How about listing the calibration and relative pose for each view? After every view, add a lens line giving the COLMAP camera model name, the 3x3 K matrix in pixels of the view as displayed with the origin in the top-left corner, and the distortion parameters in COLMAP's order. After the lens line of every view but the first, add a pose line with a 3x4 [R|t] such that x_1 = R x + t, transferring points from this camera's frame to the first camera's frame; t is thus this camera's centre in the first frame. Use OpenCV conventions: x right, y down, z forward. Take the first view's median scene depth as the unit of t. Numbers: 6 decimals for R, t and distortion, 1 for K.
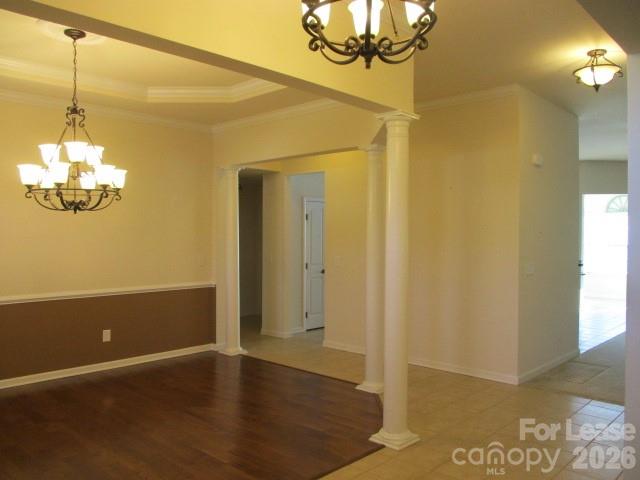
lens RADIAL K [[530.5, 0, 320.0], [0, 530.5, 250.8], [0, 0, 1]] dist [-0.007819, -0.000504]
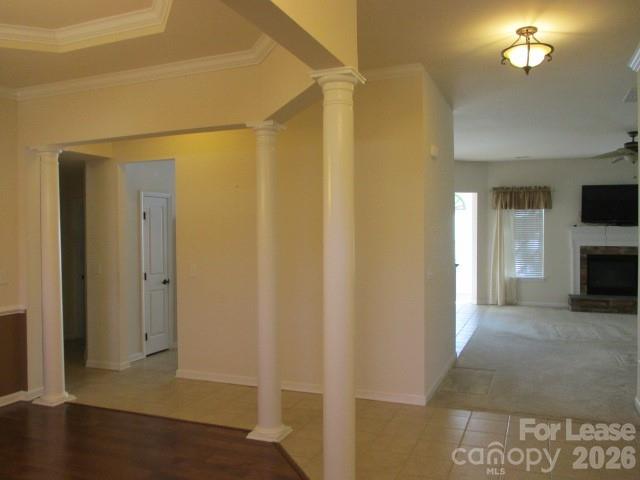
lens RADIAL K [[529.7, 0, 320.0], [0, 529.7, 240.0], [0, 0, 1]] dist [-0.021931, -0.005975]
pose [[0.932804, -0.018860, 0.359889, -0.079605], [0.025242, 0.999596, -0.013042, -0.011305], [-0.359498, 0.021250, 0.932904, 0.186887]]
